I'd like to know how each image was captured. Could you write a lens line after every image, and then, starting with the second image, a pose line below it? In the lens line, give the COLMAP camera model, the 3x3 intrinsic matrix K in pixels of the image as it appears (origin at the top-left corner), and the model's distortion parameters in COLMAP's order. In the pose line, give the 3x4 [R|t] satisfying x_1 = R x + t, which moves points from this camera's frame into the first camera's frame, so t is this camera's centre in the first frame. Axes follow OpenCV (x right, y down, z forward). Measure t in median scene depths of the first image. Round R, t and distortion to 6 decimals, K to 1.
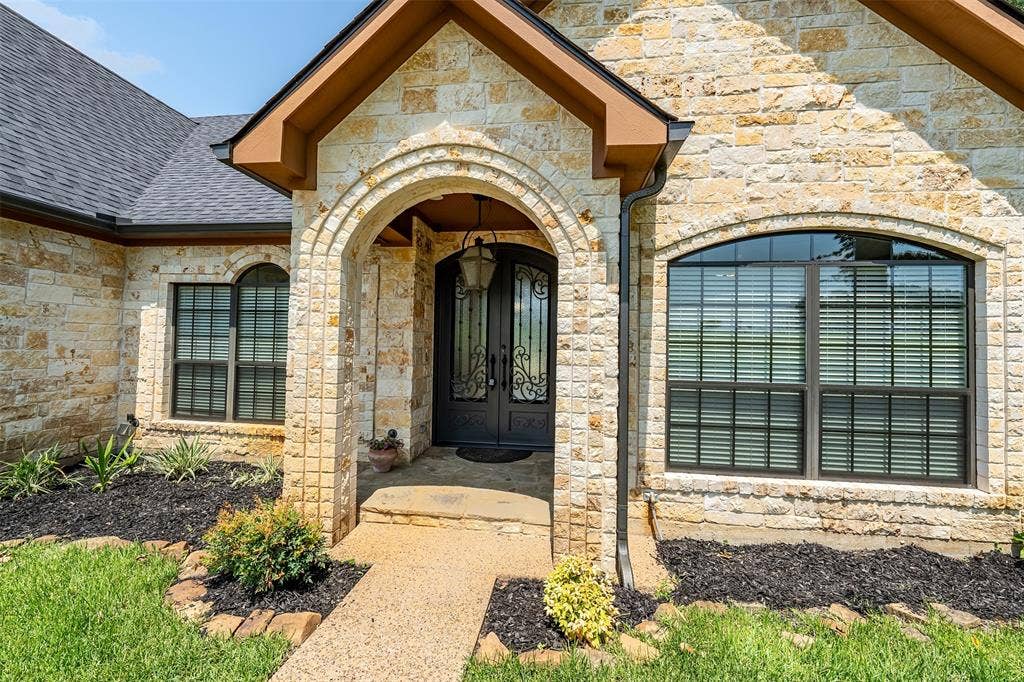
lens RADIAL K [[428.5, 0, 510.4], [0, 428.5, 336.9], [0, 0, 1]] dist [0.000262, 0.000018]
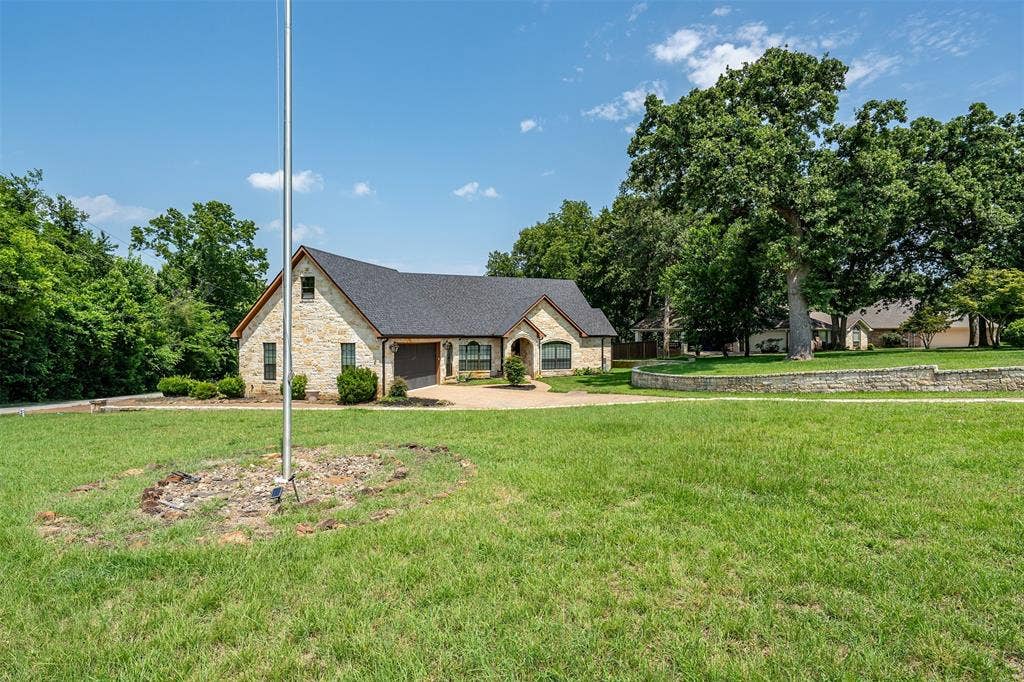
lens RADIAL K [[506.1, 0, 509.7], [0, 506.1, 339.7], [0, 0, 1]] dist [-0.002487, -0.000081]
pose [[0.875779, -0.027133, 0.481949, -5.039528], [0.007821, 0.999085, 0.042036, -0.707864], [-0.482649, -0.033045, 0.875190, -7.491385]]
